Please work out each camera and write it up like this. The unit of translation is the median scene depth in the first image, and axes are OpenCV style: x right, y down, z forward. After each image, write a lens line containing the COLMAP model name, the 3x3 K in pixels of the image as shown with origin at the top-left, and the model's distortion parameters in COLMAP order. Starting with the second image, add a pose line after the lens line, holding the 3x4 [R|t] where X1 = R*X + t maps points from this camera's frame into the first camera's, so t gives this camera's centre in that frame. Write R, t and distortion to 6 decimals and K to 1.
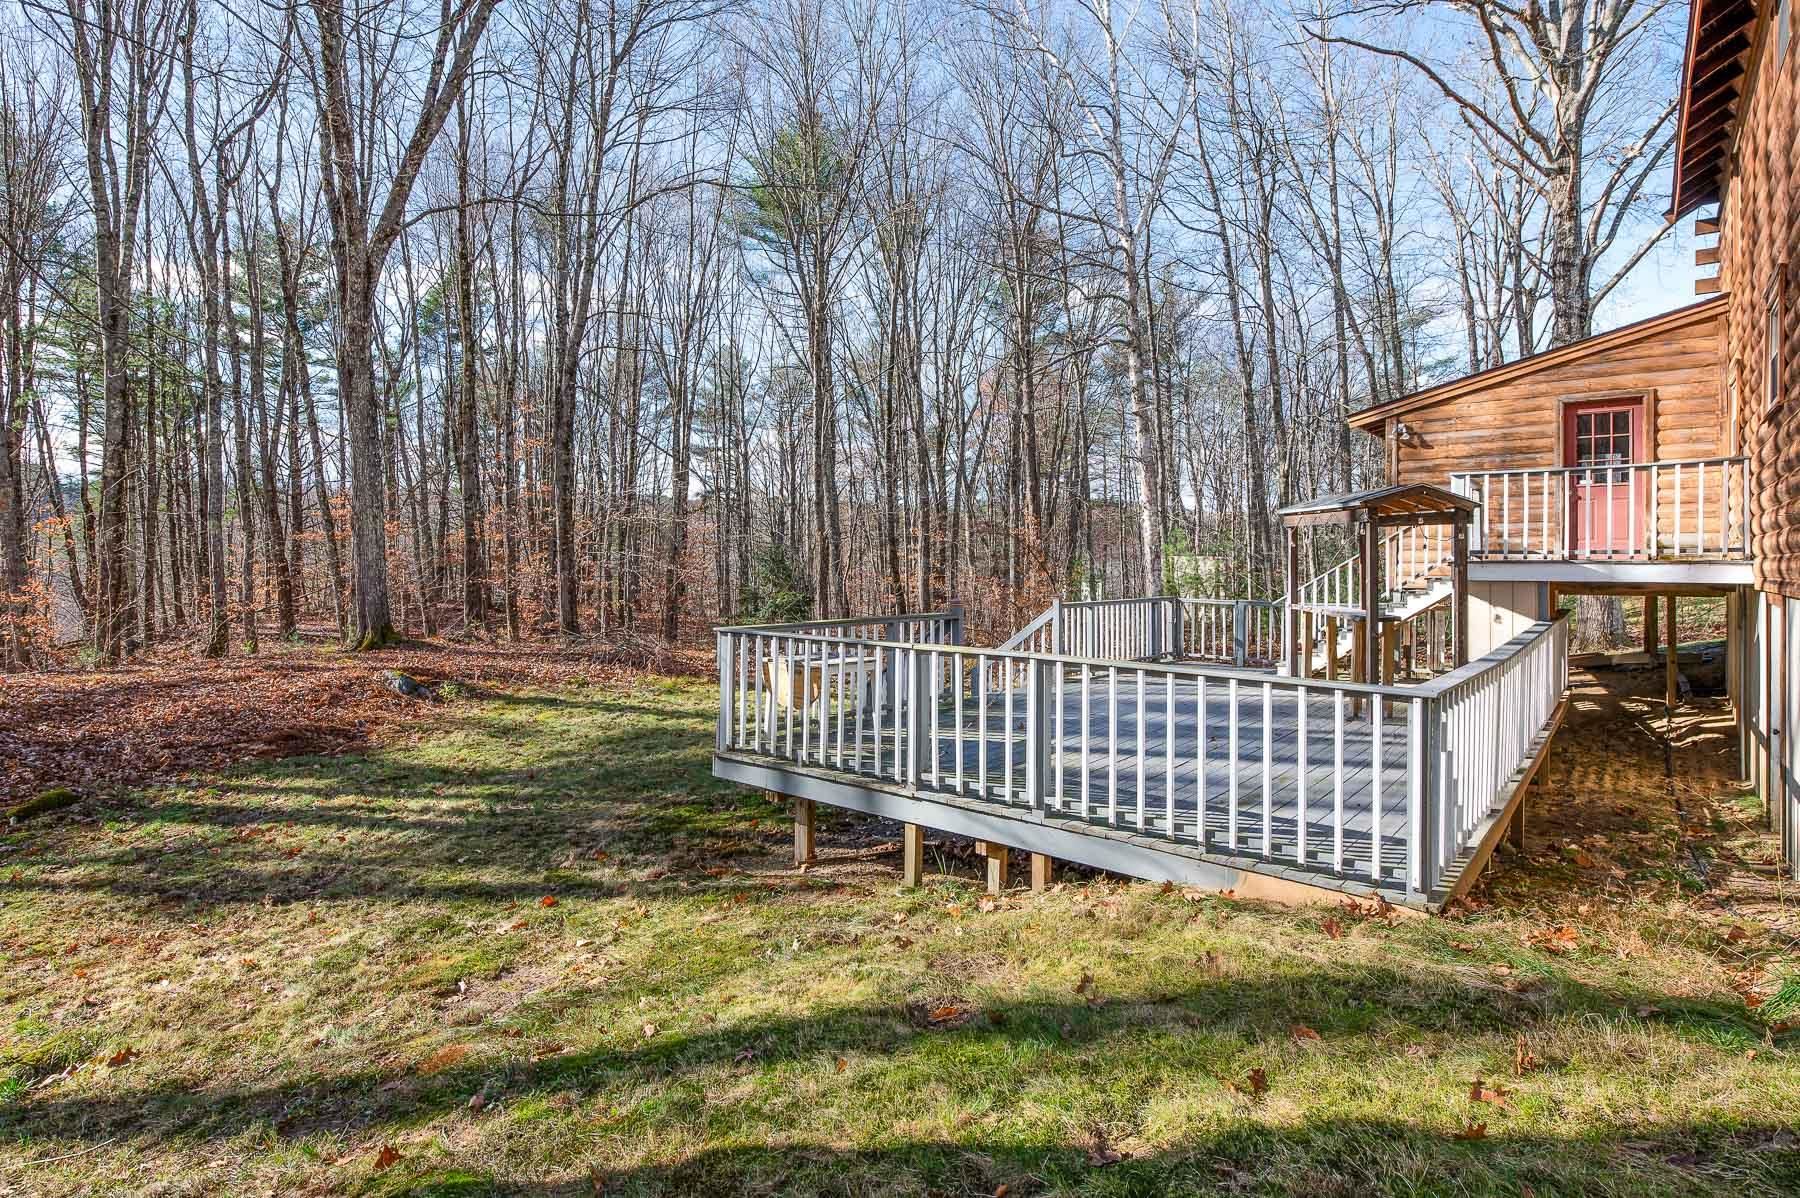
lens RADIAL K [[951.8, 0, 898.5], [0, 951.8, 590.3], [0, 0, 1]] dist [0.016568, -0.002243]
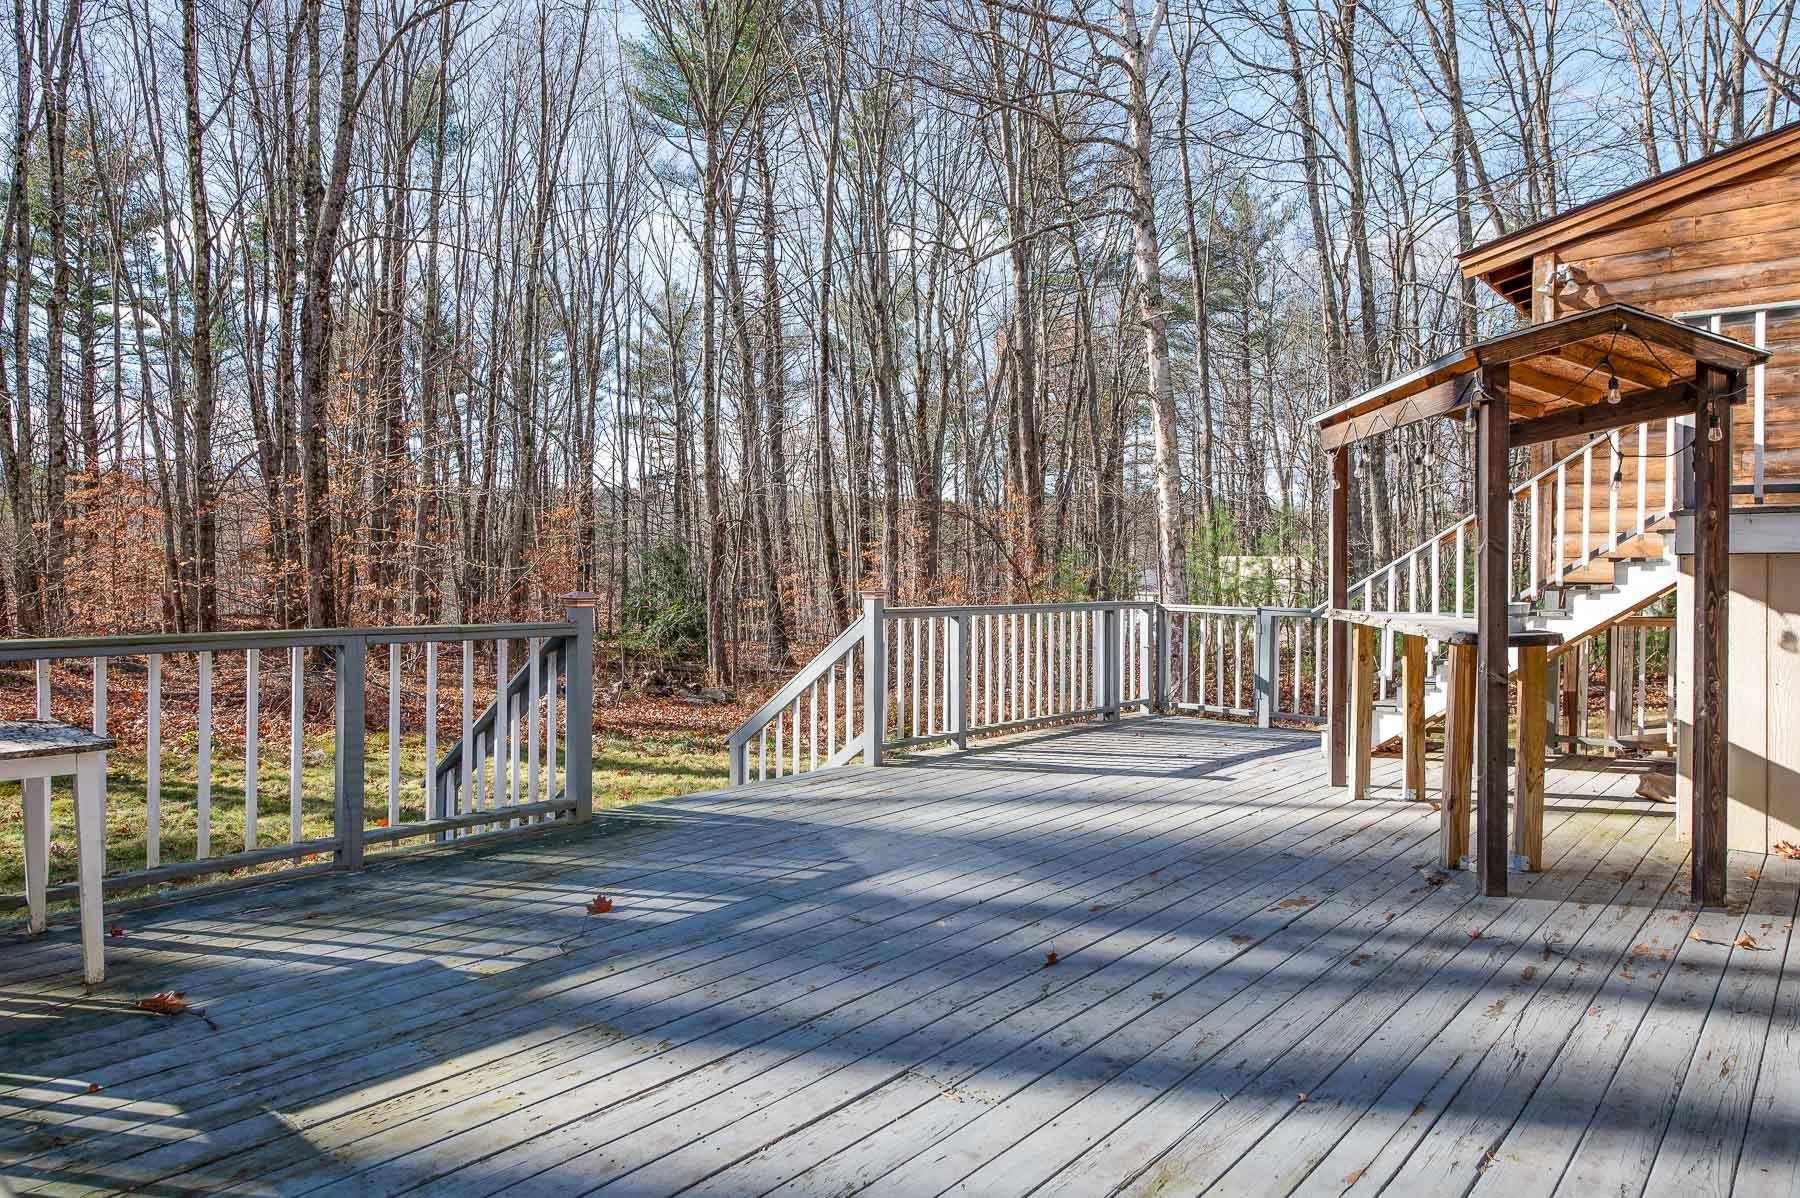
lens RADIAL K [[1208.3, 0, 901.1], [0, 1208.3, 606.0], [0, 0, 1]] dist [0.019330, -0.000878]
pose [[0.999943, 0.004898, -0.009501, 0.185592], [-0.004903, 0.999988, -0.000494, 0.013260], [0.009498, 0.000540, 0.999955, 0.359054]]
